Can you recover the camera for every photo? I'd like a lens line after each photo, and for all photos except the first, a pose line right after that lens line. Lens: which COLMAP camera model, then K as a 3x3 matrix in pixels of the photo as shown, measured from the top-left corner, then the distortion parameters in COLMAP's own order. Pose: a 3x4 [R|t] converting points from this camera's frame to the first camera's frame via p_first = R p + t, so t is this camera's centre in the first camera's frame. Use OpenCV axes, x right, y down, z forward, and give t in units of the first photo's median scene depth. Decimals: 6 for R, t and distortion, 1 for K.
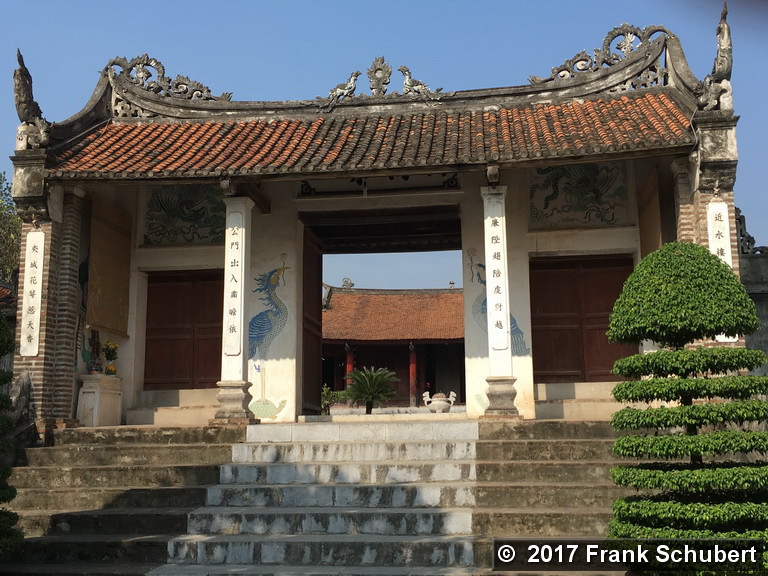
lens RADIAL K [[880.0, 0, 384.0], [0, 880.0, 288.0], [0, 0, 1]] dist [0.050765, -0.006016]
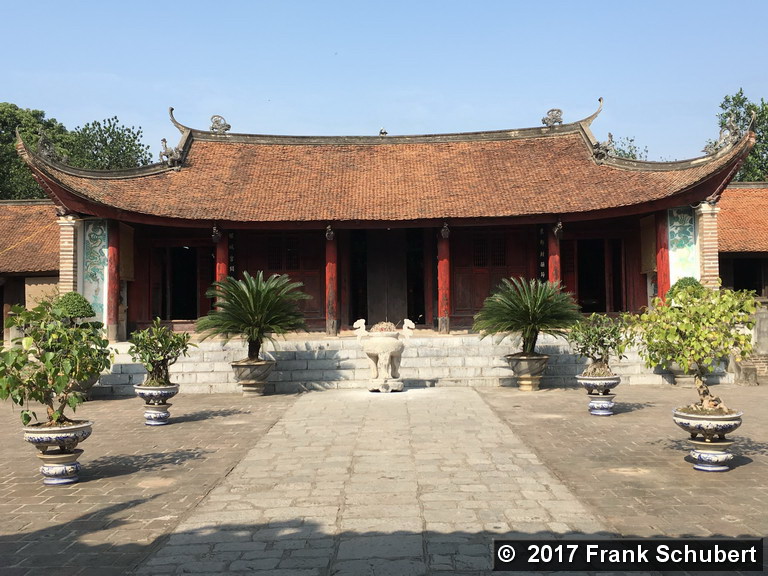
lens RADIAL K [[880.0, 0, 384.0], [0, 880.0, 288.0], [0, 0, 1]] dist [0.050765, -0.006016]
pose [[0.993176, -0.002567, 0.116595, -0.001189], [-0.014531, 0.989243, 0.145556, 0.046262], [-0.115714, -0.146257, 0.982456, 1.116697]]
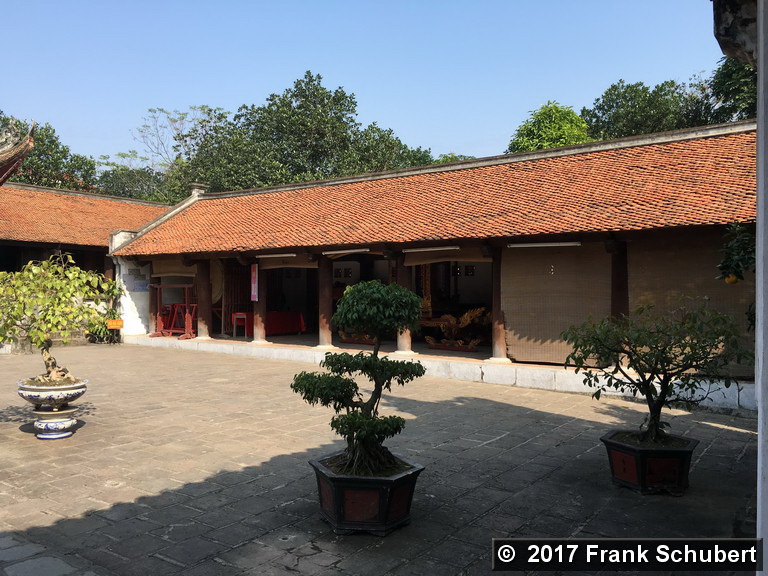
lens RADIAL K [[657.6, 0, 384.0], [0, 657.6, 288.0], [0, 0, 1]] dist [0.082957, -0.119756]
pose [[0.482753, 0.020250, 0.875522, -0.017321], [-0.166434, 0.983634, 0.069019, 0.078808], [-0.859796, -0.179036, 0.478223, 1.266470]]
